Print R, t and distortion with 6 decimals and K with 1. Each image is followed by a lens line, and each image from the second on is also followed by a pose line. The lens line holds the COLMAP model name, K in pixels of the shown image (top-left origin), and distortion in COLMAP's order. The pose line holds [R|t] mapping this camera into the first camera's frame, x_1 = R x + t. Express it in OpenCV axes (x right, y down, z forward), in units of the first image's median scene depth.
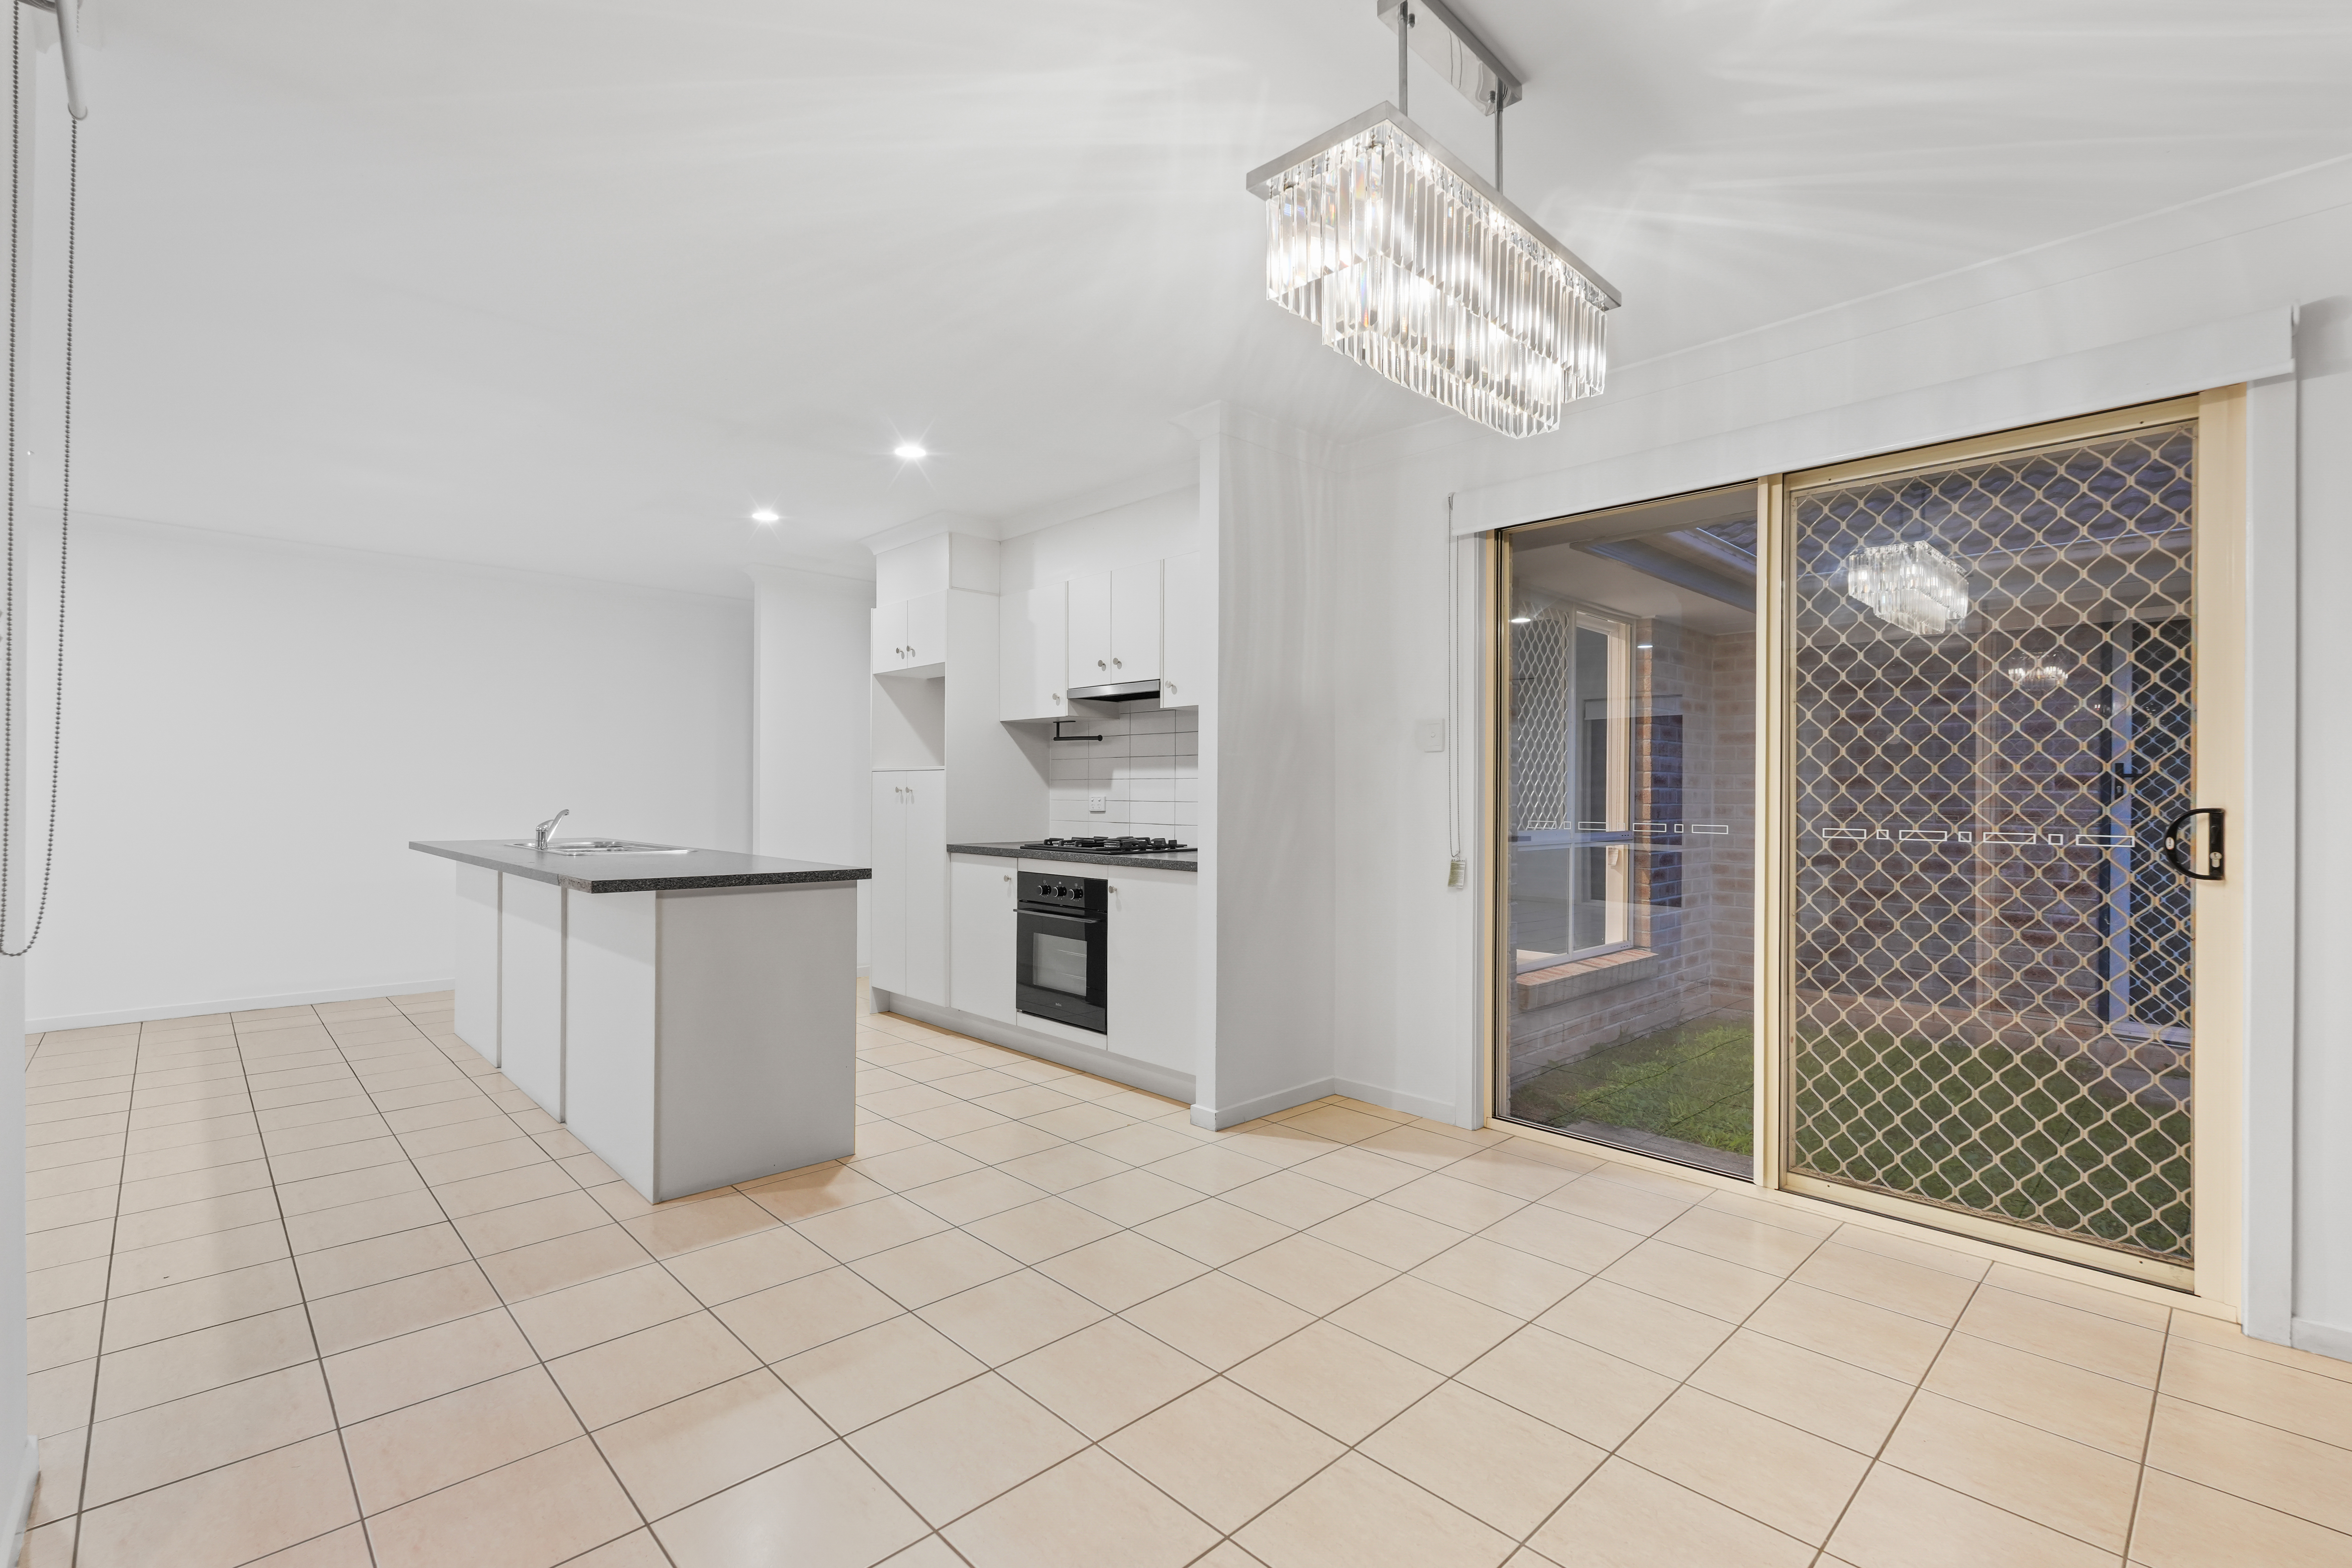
lens RADIAL K [[1039.0, 0, 1174.1], [0, 1039.0, 791.5], [0, 0, 1]] dist [0.003125, 0.000153]
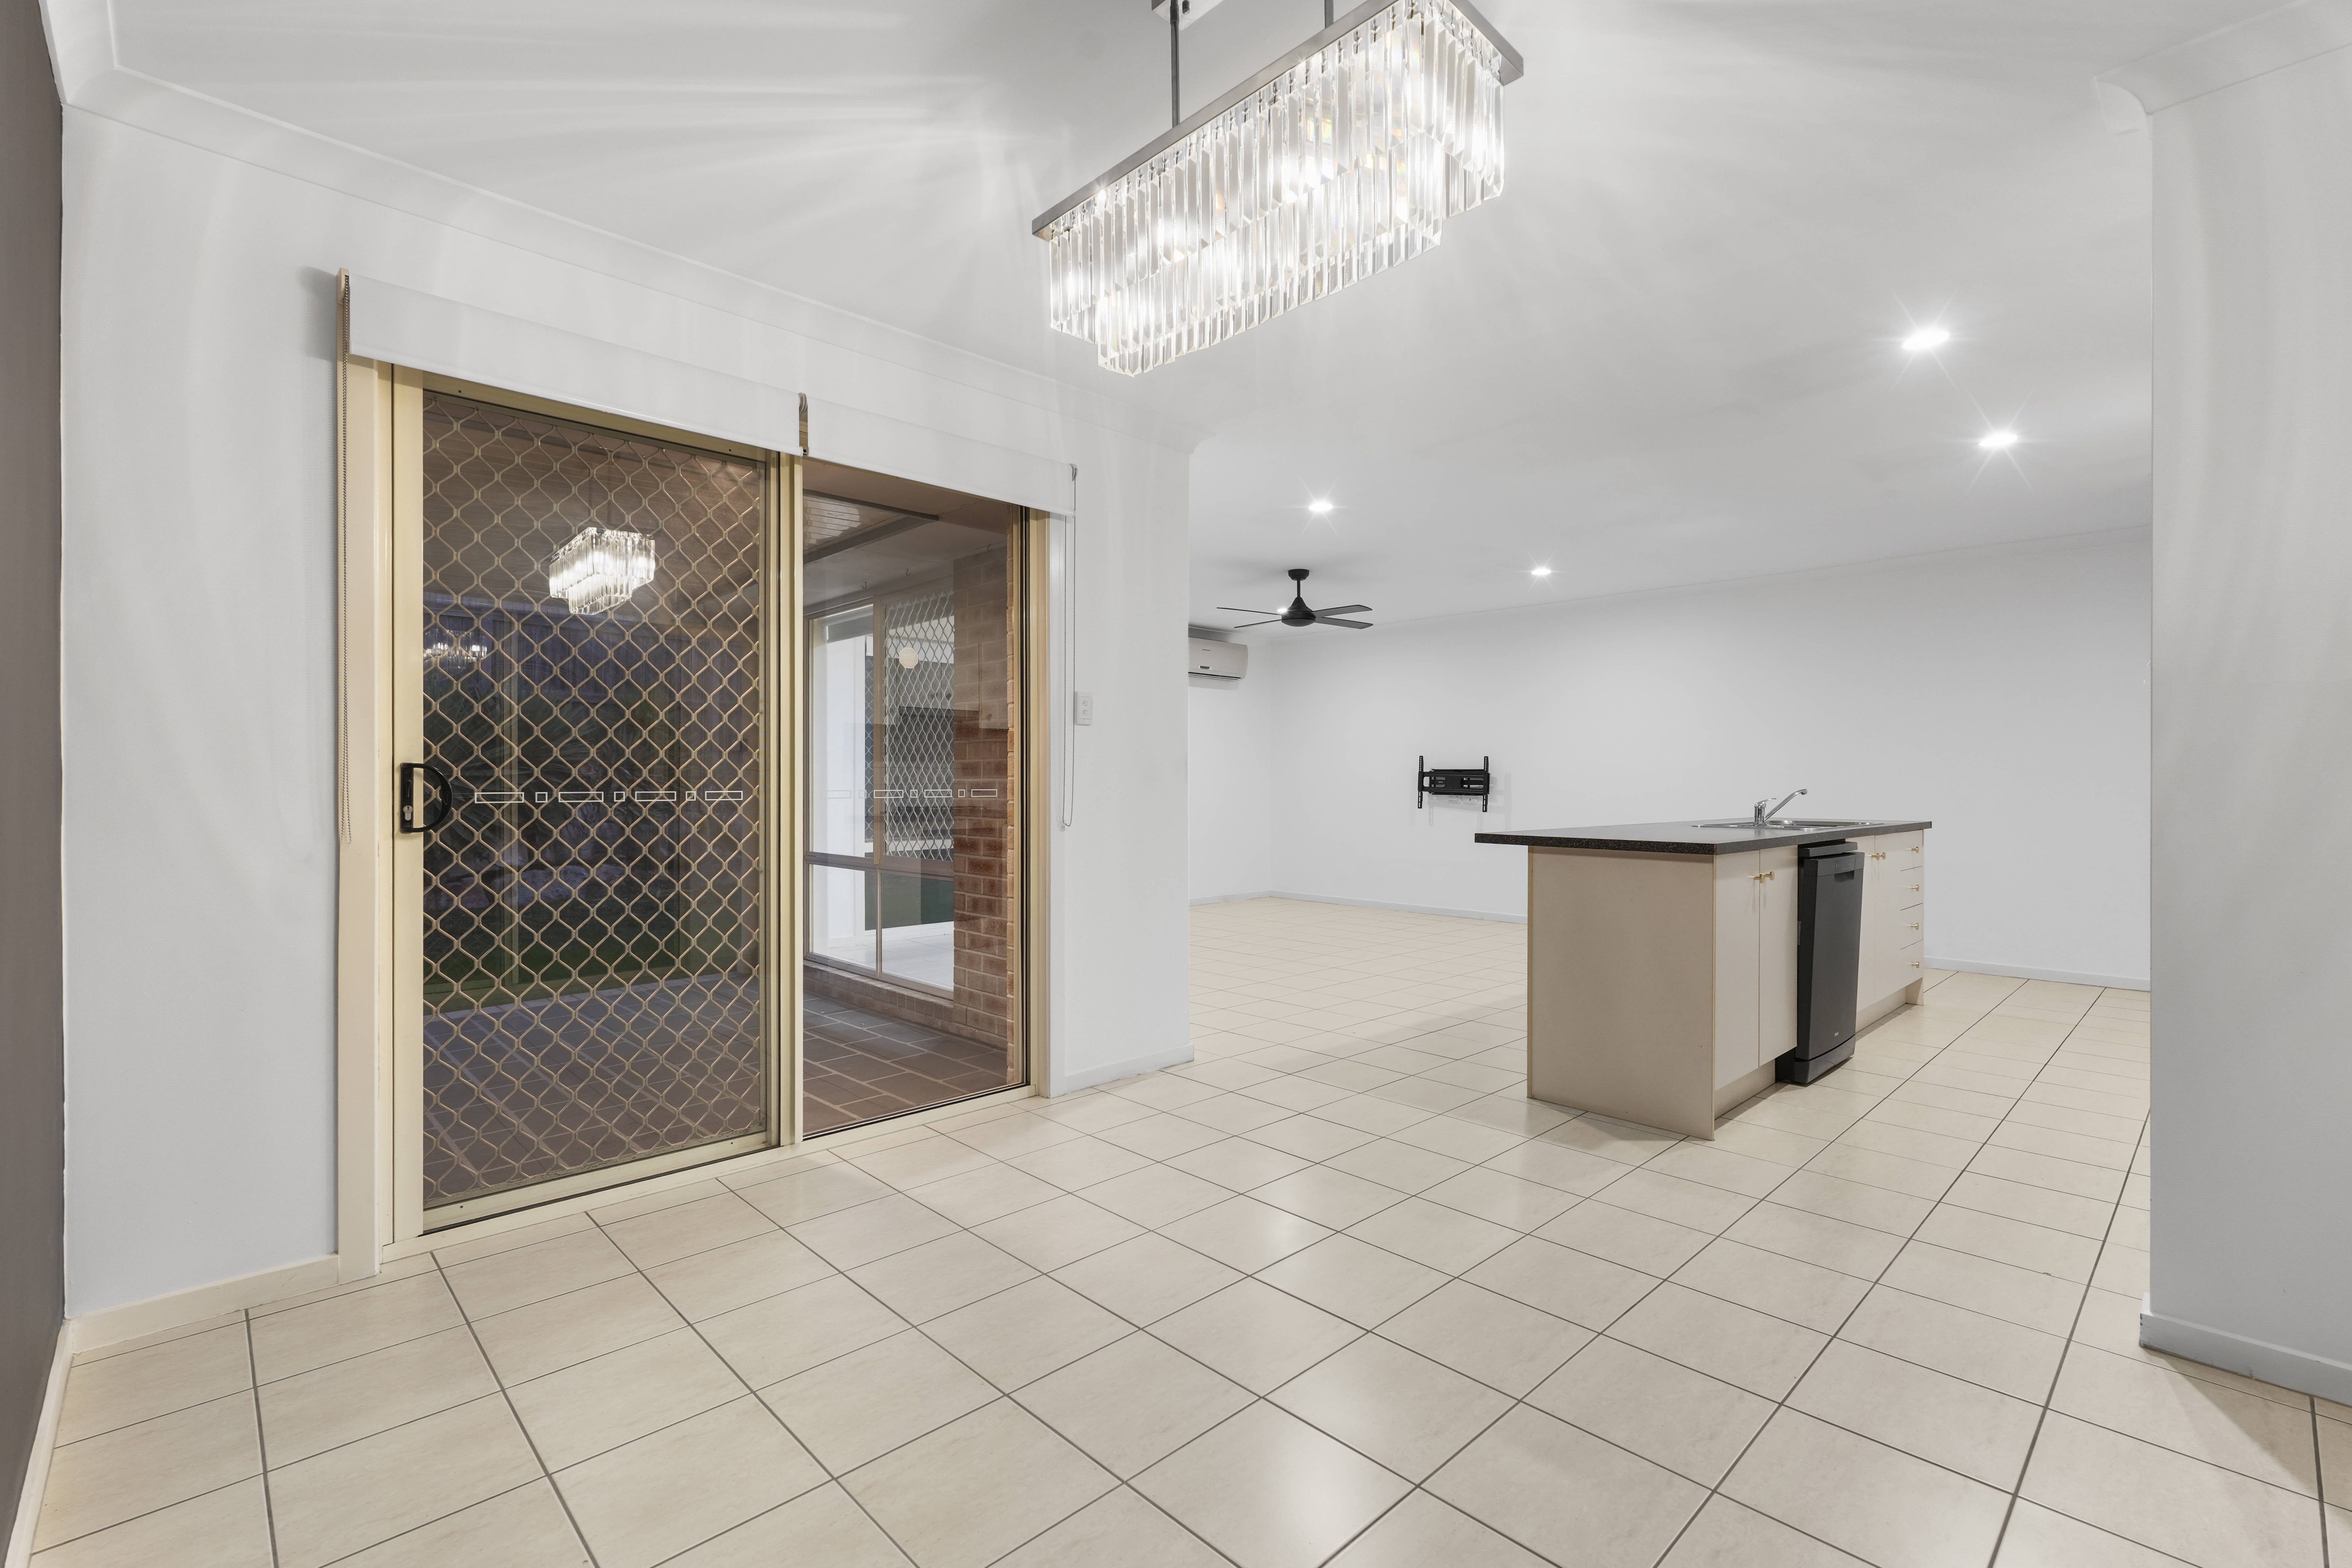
lens RADIAL K [[1039.0, 0, 1174.3], [0, 1039.0, 783.4], [0, 0, 1]] dist [0.003125, 0.000153]
pose [[-0.002502, -0.002131, -0.999995, 0.728790], [0.005548, 0.999982, -0.002145, 0.020649], [0.999981, -0.005554, -0.002491, 0.565609]]
